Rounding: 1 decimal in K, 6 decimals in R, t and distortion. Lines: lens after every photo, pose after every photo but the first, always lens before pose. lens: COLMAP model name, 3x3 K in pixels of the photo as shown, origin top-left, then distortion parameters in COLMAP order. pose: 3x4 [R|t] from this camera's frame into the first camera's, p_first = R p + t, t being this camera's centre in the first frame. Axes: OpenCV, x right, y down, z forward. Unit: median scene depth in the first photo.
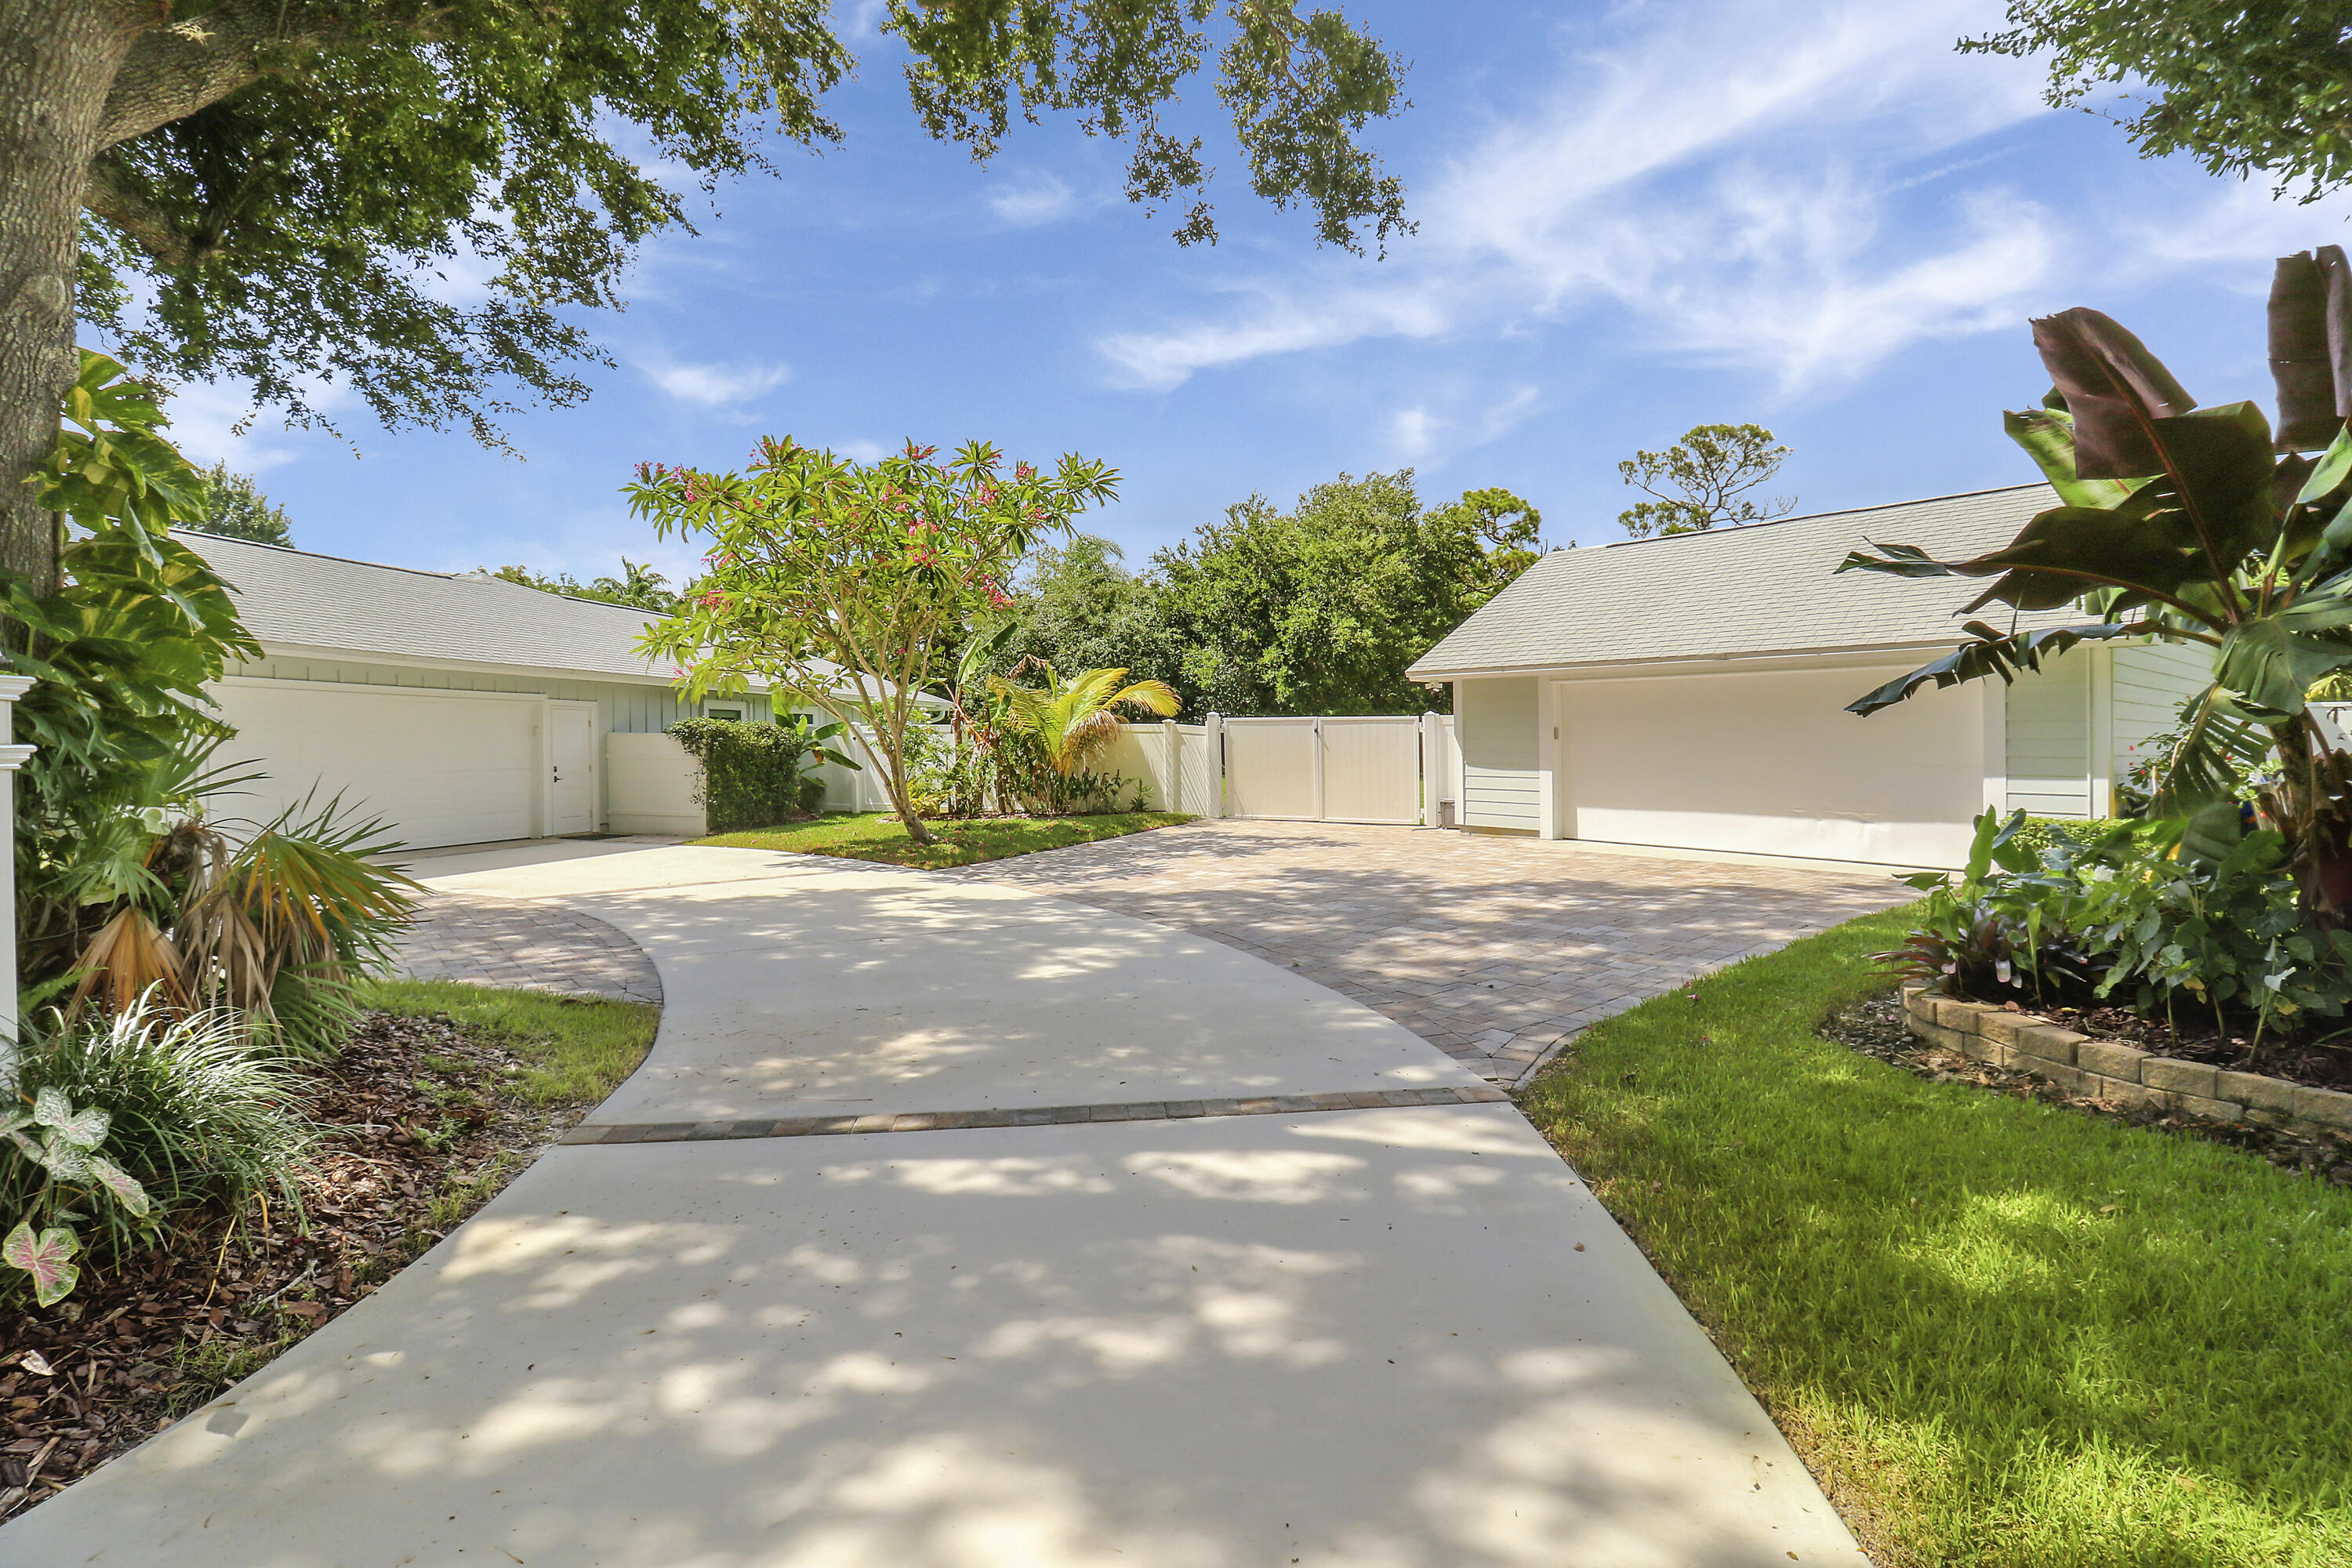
lens RADIAL K [[1106.4, 0, 1177.9], [0, 1106.4, 755.1], [0, 0, 1]] dist [0.001320, -0.008350]
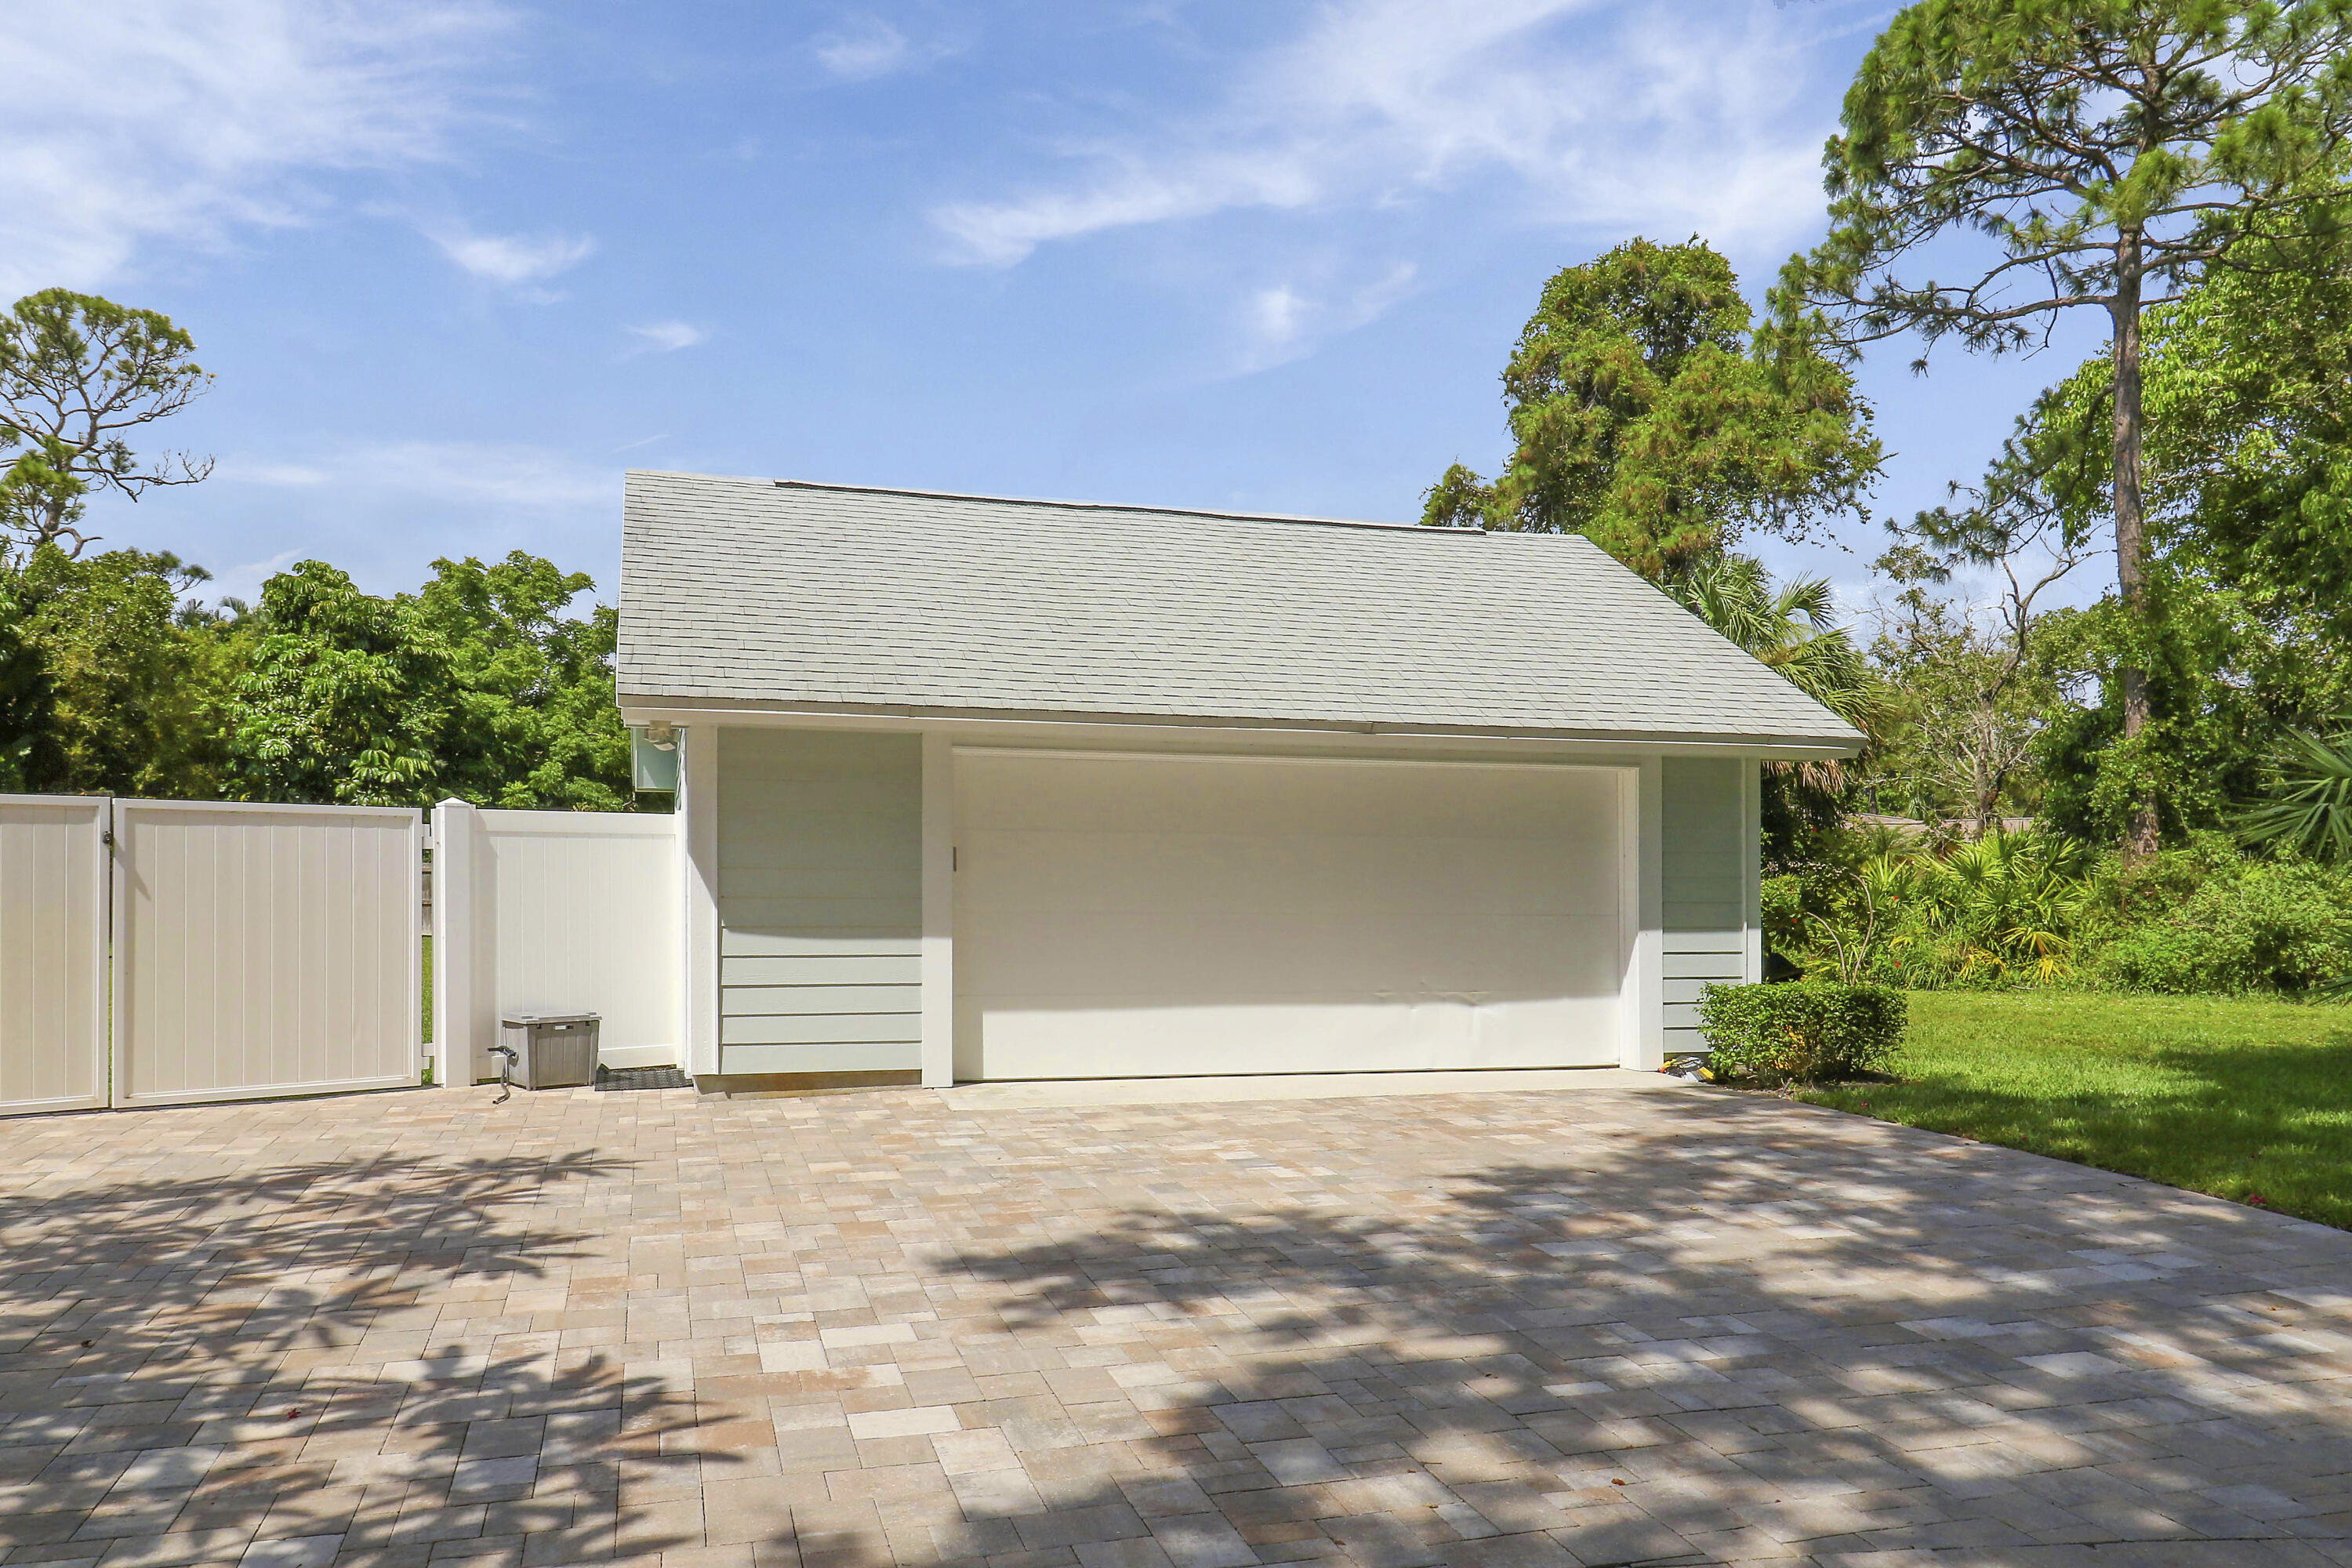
lens RADIAL K [[1713.3, 0, 1221.2], [0, 1713.3, 787.6], [0, 0, 1]] dist [0.001132, 0.001225]
pose [[0.383806, 0.050577, 0.922027, -0.269264], [0.004653, 0.998380, -0.056702, -0.007222], [-0.923402, 0.026053, 0.382949, 0.574531]]
